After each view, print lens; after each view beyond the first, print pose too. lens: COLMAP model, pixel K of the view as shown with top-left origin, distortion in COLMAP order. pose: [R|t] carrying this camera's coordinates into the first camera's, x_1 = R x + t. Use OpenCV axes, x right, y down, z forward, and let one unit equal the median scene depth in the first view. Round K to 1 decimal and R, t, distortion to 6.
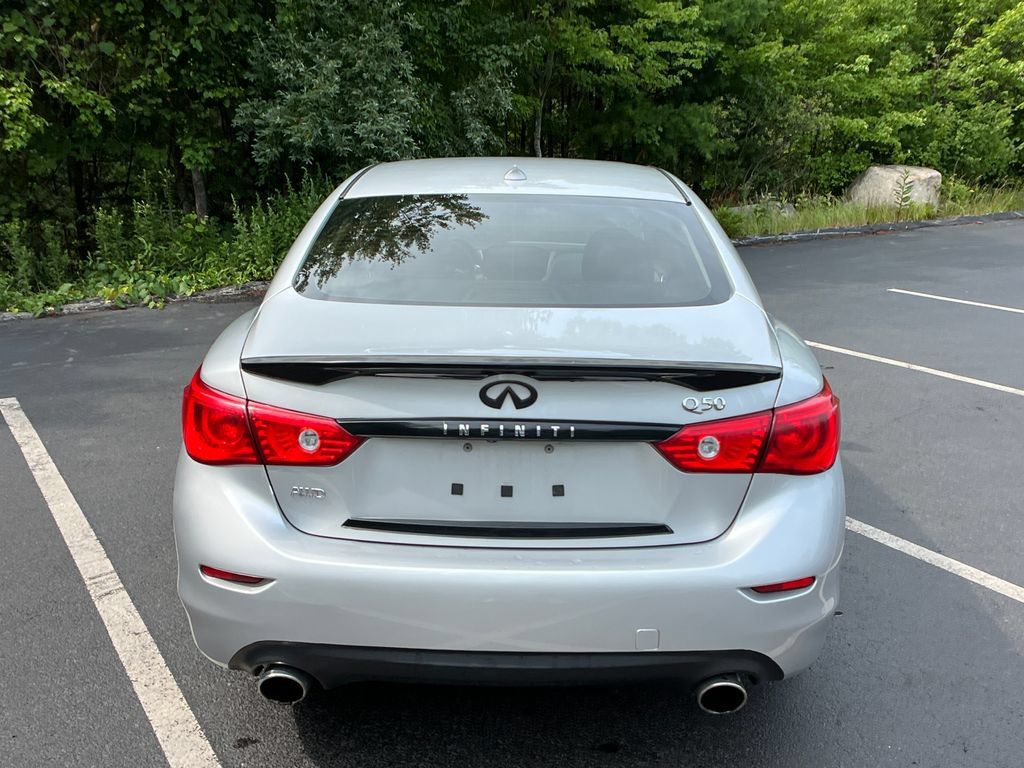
lens RADIAL K [[972.9, 0, 508.4], [0, 972.9, 404.9], [0, 0, 1]] dist [0.054060, 0.000000]
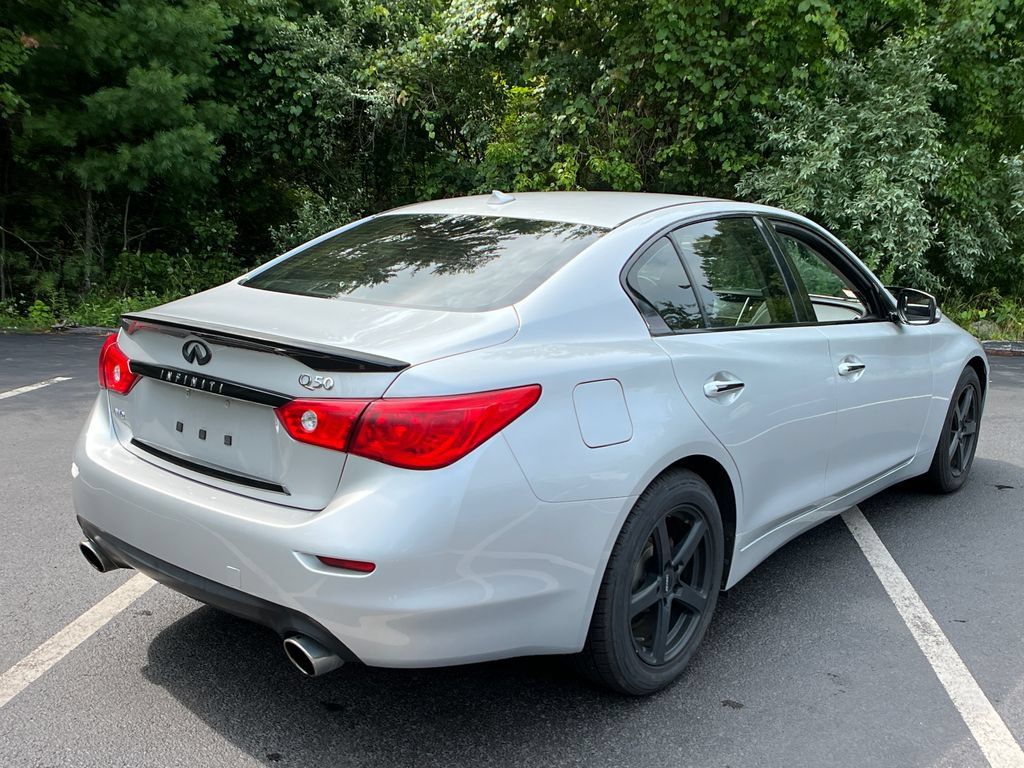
lens RADIAL K [[1017.0, 0, 511.1], [0, 1017.0, 394.5], [0, 0, 1]] dist [0.016297, 0.000000]
pose [[0.801426, 0.132070, -0.583331, 1.018607], [-0.184665, 0.982303, -0.031308, 0.008195], [0.568872, 0.132812, 0.811631, 0.183797]]
